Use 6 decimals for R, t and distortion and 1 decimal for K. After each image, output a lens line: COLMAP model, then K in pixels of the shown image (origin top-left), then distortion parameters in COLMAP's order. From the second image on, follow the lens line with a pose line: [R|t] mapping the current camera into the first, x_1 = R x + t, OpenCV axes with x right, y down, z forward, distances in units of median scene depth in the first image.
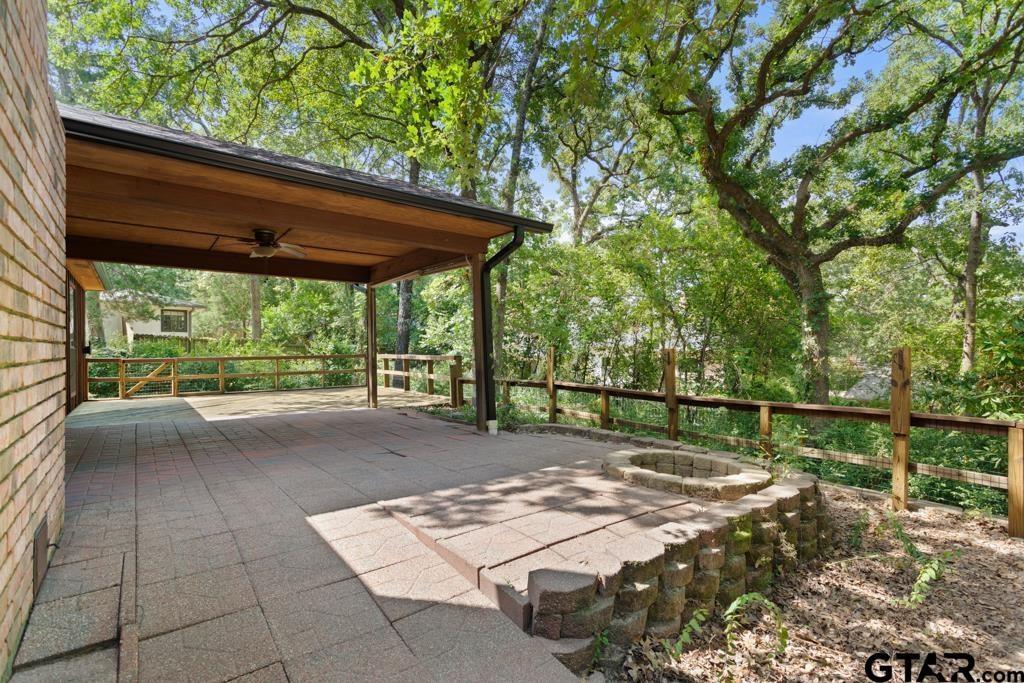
lens RADIAL K [[474.0, 0, 514.0], [0, 474.0, 353.1], [0, 0, 1]] dist [0.000922, 0.000077]
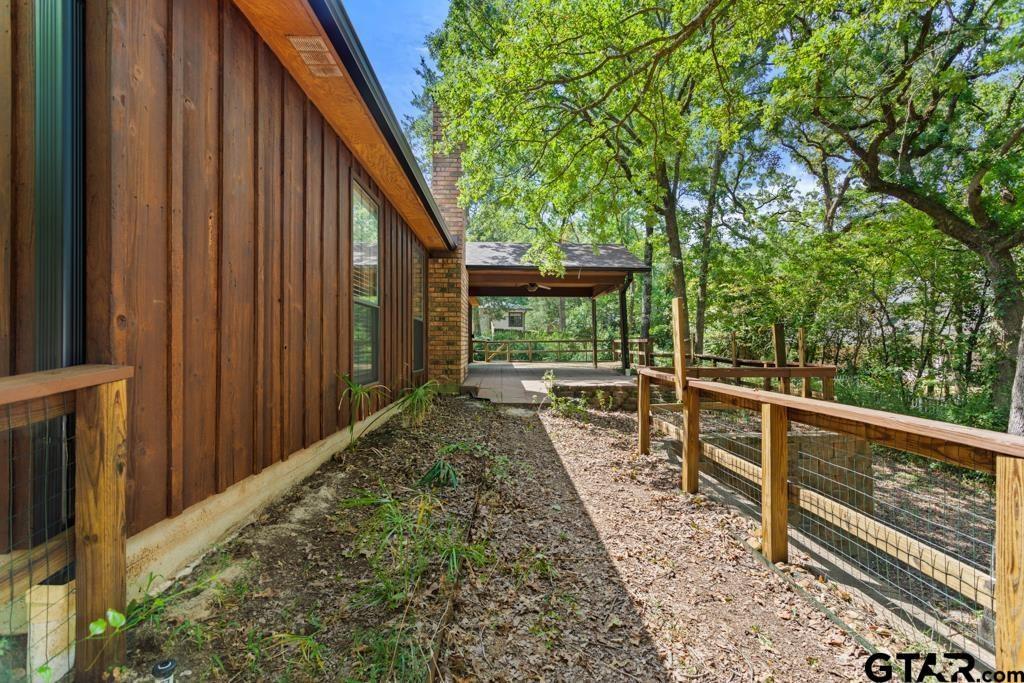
lens RADIAL K [[489.3, 0, 519.2], [0, 489.3, 343.0], [0, 0, 1]] dist [0.002650, 0.000243]
pose [[0.802300, 0.003357, -0.596912, 0.296443], [-0.006702, 0.999972, -0.003384, 0.016002], [0.596884, 0.006715, 0.802299, -0.327106]]
